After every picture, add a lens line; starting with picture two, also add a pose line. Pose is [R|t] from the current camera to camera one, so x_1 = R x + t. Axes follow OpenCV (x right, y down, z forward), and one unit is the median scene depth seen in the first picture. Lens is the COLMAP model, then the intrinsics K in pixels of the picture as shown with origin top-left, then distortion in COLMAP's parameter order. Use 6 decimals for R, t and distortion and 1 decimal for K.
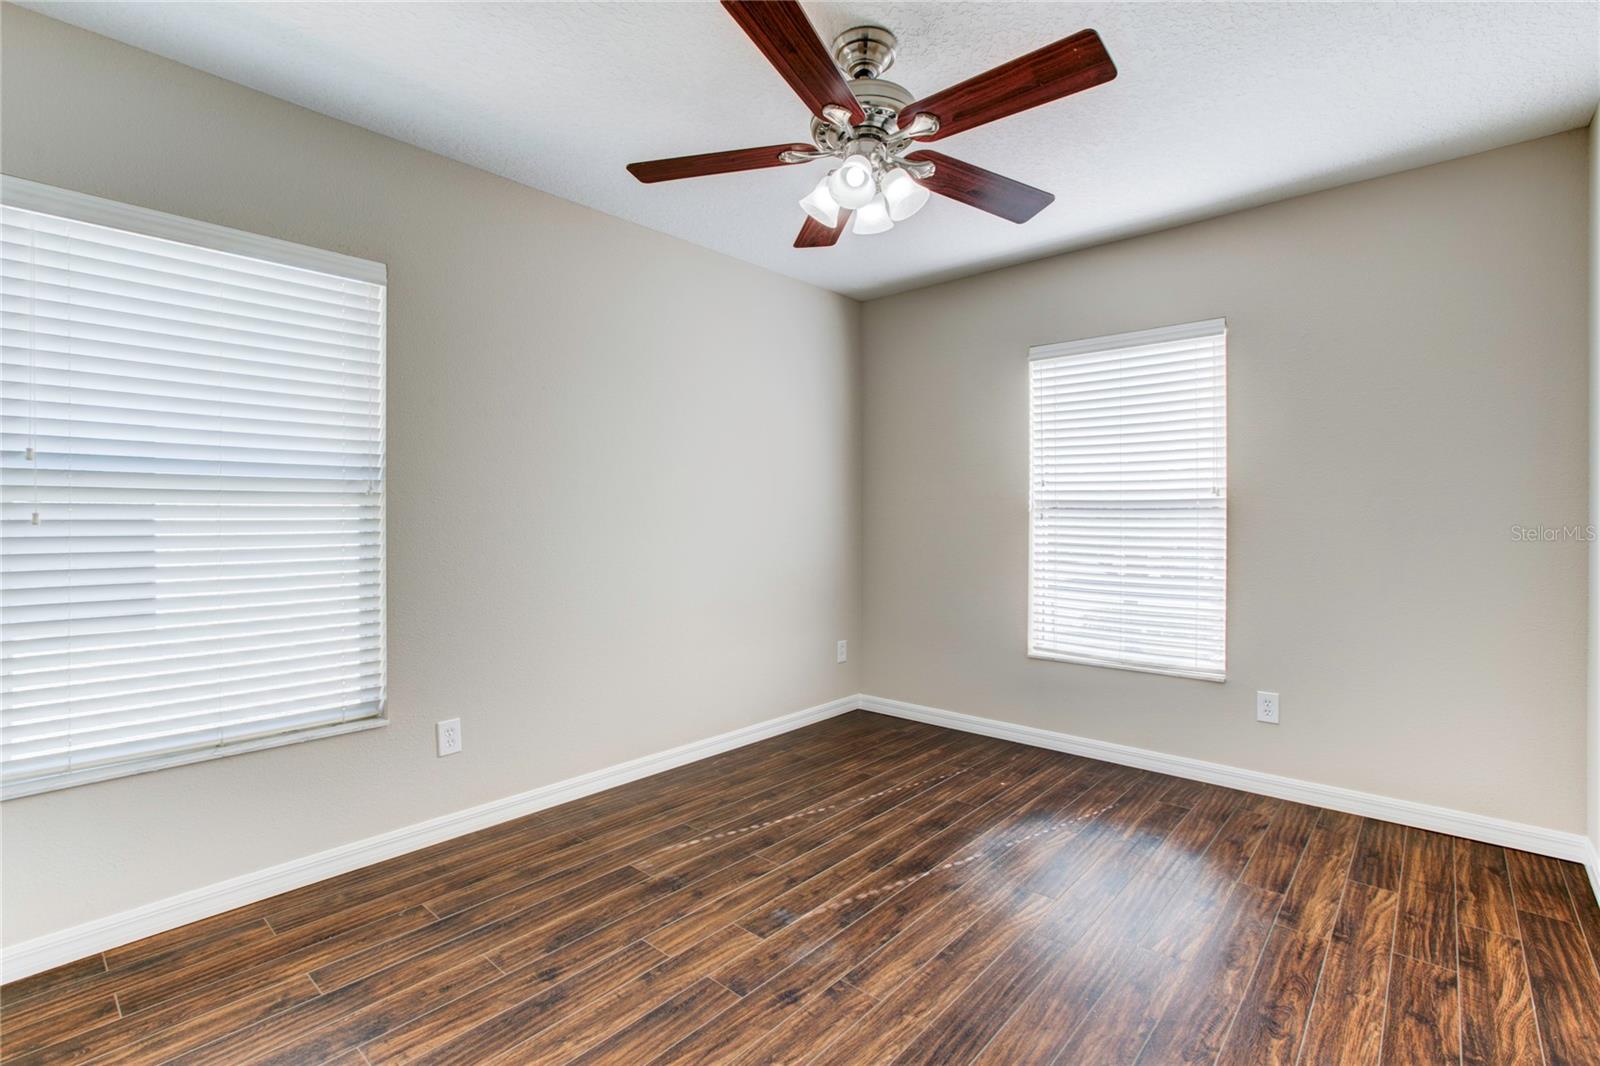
lens RADIAL K [[724.5, 0, 801.1], [0, 724.5, 518.4], [0, 0, 1]] dist [-0.039829, 0.021833]
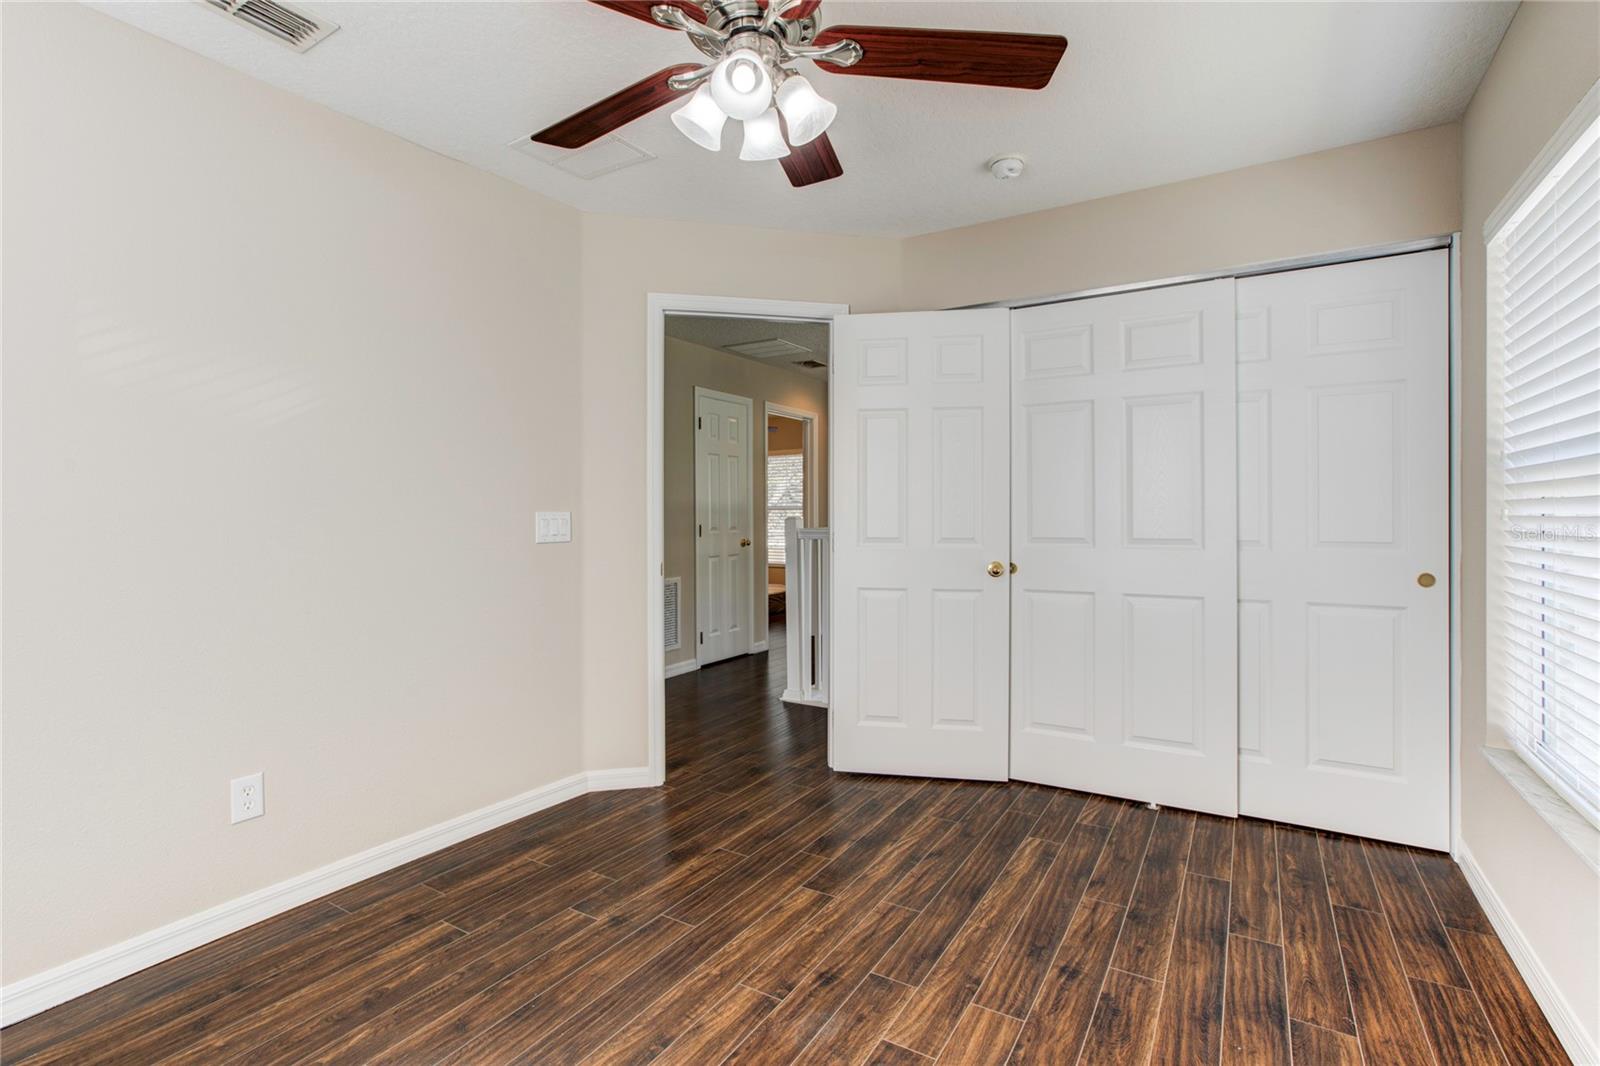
lens RADIAL K [[734.8, 0, 801.5], [0, 734.8, 517.5], [0, 0, 1]] dist [-0.037256, 0.019770]
pose [[-0.983866, 0.009334, -0.178663, 0.180818], [0.008674, 0.999952, 0.004476, -0.006868], [0.178696, 0.002854, -0.983900, 1.803238]]
